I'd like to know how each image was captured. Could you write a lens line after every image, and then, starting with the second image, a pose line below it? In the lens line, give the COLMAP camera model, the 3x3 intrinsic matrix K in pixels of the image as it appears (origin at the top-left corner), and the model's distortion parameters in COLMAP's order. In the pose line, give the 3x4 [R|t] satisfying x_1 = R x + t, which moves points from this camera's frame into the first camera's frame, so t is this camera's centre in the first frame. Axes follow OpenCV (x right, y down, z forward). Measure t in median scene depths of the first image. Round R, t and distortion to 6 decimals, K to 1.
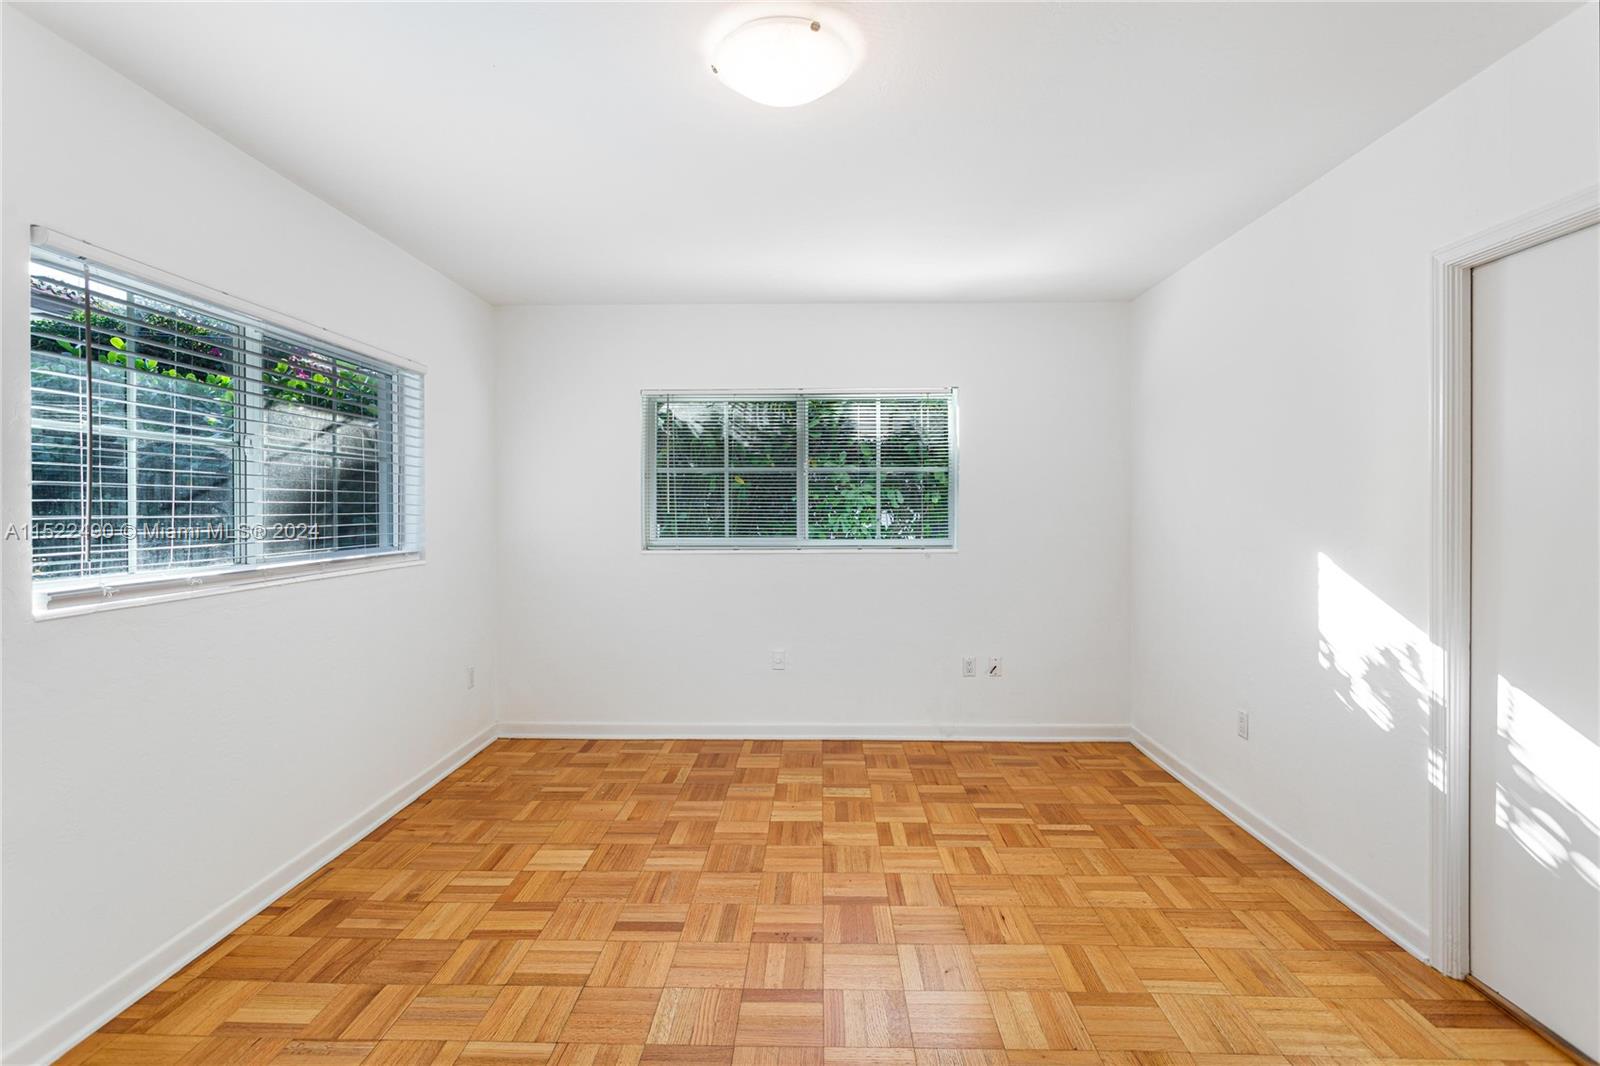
lens RADIAL K [[773.7, 0, 801.2], [0, 773.7, 522.4], [0, 0, 1]] dist [0.004507, 0.003521]
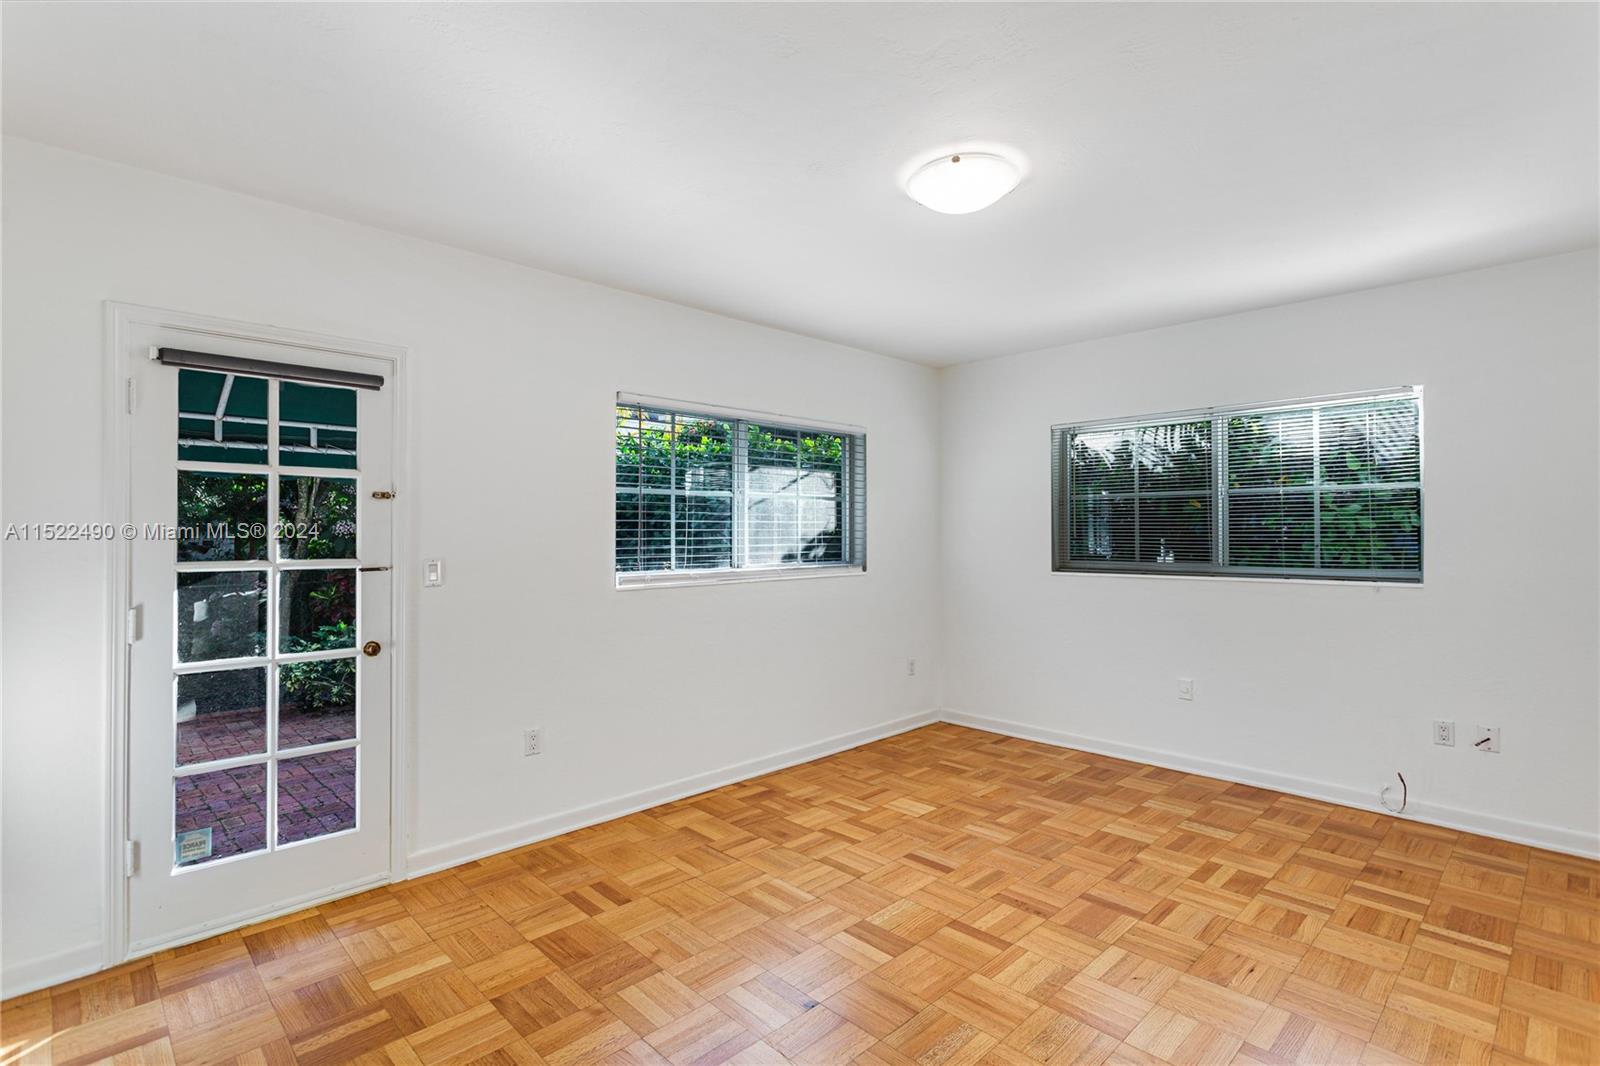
lens RADIAL K [[773.7, 0, 784.6], [0, 773.7, 530.0], [0, 0, 1]] dist [0.004507, 0.003521]
pose [[0.707615, -0.003936, -0.706587, 0.436168], [-0.010948, 0.999803, -0.016532, -0.000071], [0.706513, 0.019434, 0.707433, -0.060601]]
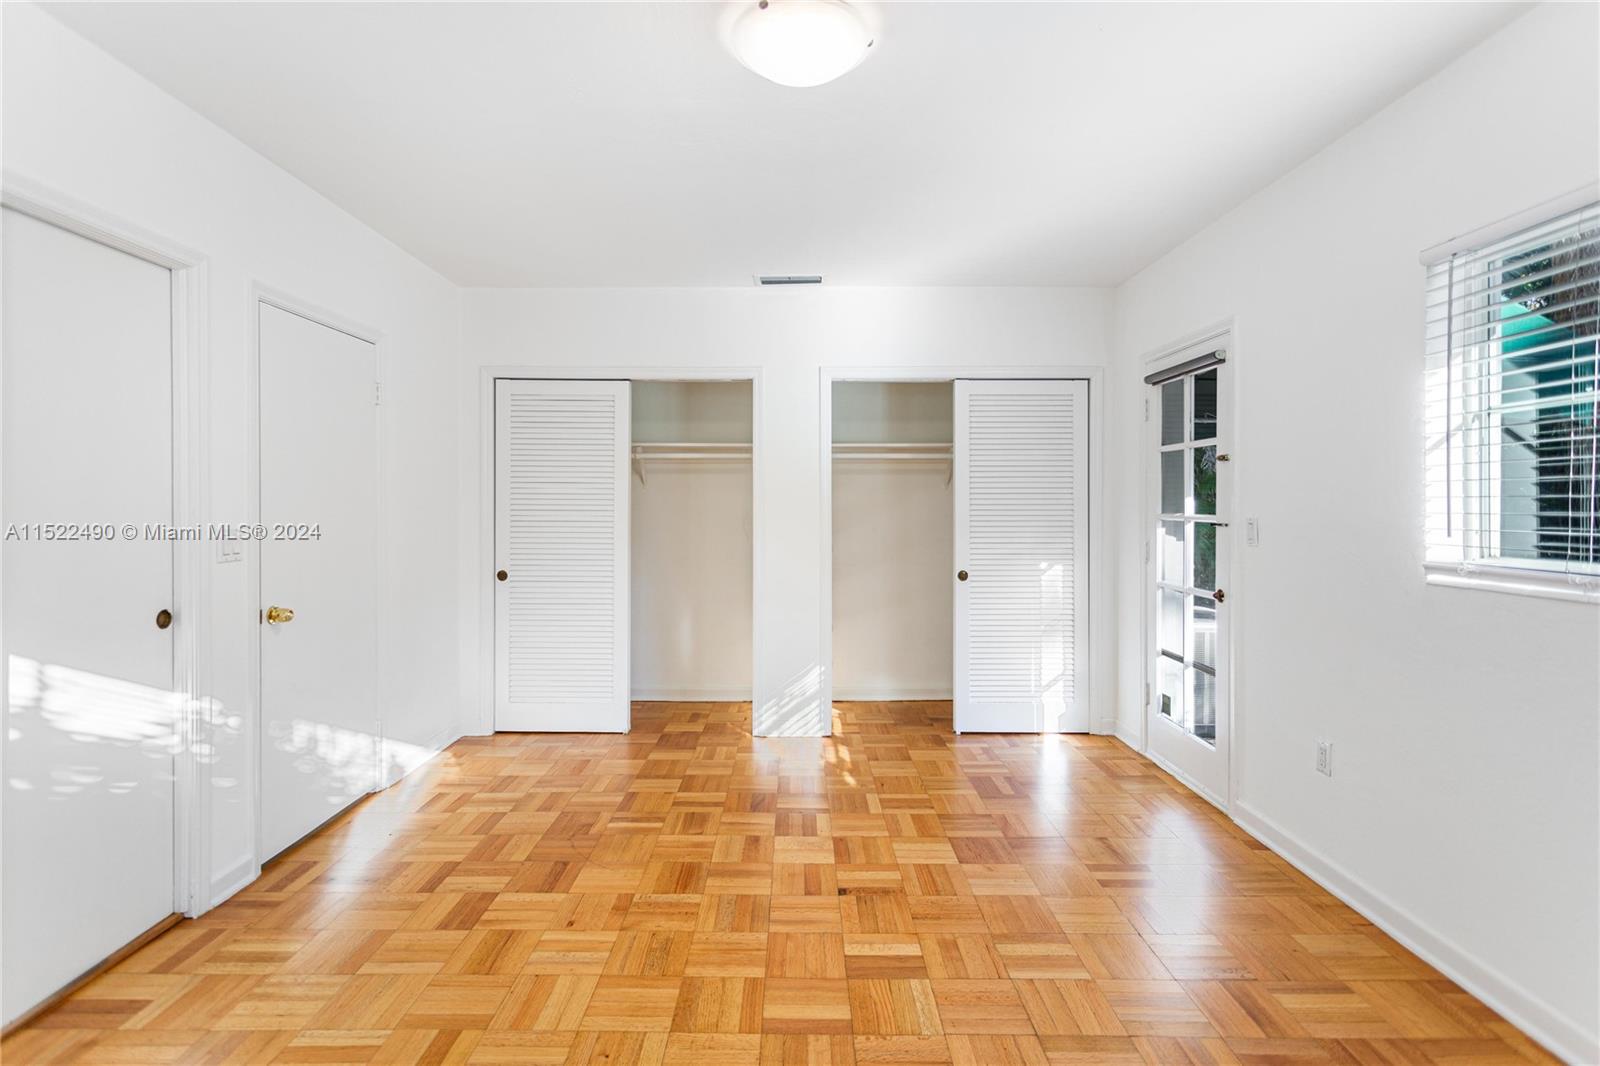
lens RADIAL K [[773.7, 0, 797.3], [0, 773.7, 516.8], [0, 0, 1]] dist [0.004507, 0.003521]
pose [[-0.999699, -0.000871, -0.024528, 0.007013], [-0.001664, 0.999477, 0.032296, -0.006346], [0.024487, 0.032327, -0.999177, 1.319354]]
